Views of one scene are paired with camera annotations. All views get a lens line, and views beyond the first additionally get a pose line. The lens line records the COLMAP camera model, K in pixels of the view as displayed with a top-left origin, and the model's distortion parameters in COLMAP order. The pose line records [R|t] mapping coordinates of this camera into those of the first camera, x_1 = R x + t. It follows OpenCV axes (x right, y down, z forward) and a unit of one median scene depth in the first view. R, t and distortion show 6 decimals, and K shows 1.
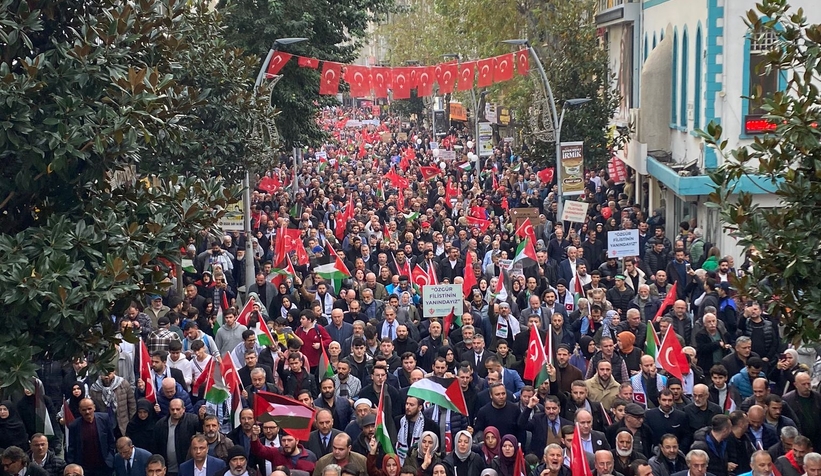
lens RADIAL K [[939.2, 0, 410.5], [0, 939.2, 238.0], [0, 0, 1]] dist [0.189285, -0.461031]
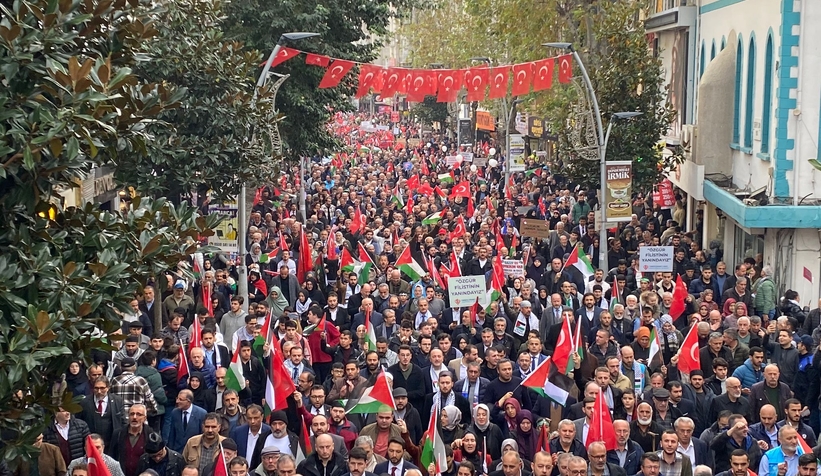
lens RADIAL K [[989.4, 0, 418.6], [0, 989.4, 215.0], [0, 0, 1]] dist [0.187876, -0.466802]
pose [[0.999452, 0.031830, -0.009041, -0.004489], [-0.032129, 0.998868, -0.035067, -0.014921], [0.007914, 0.035338, 0.999344, 0.090496]]
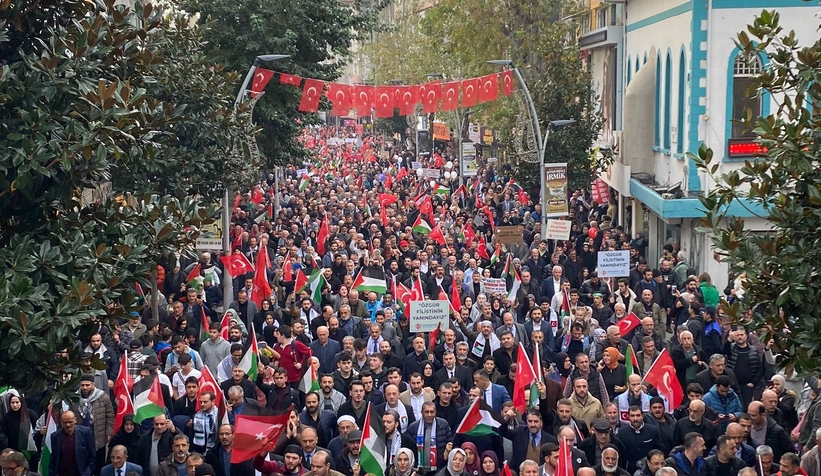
lens RADIAL K [[934.5, 0, 422.4], [0, 934.5, 236.1], [0, 0, 1]] dist [0.185252, -0.452665]
pose [[0.999465, 0.008055, 0.031692, -0.000781], [-0.007367, 0.999736, -0.021778, -0.002484], [-0.031859, 0.021533, 0.999260, 0.019696]]
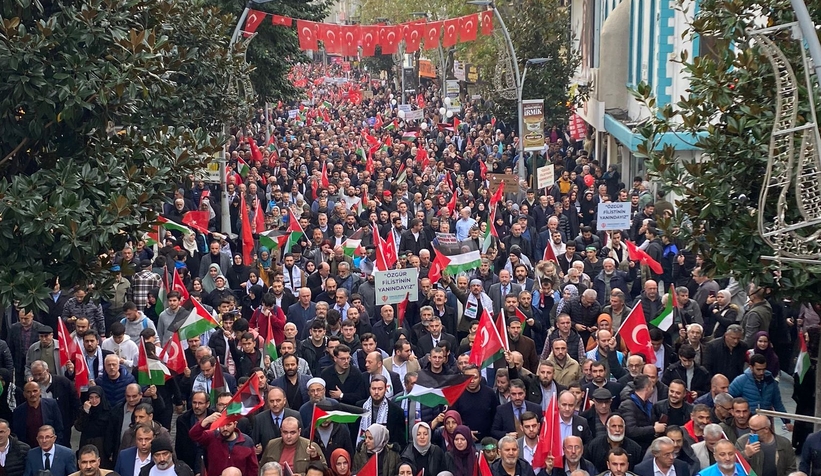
lens RADIAL K [[959.5, 0, 407.9], [0, 959.5, 222.1], [0, 0, 1]] dist [0.189192, -0.412870]
pose [[0.999586, 0.005380, 0.028264, 0.002485], [-0.006107, 0.999651, 0.025691, 0.008317], [-0.028116, -0.025853, 0.999270, -0.076627]]
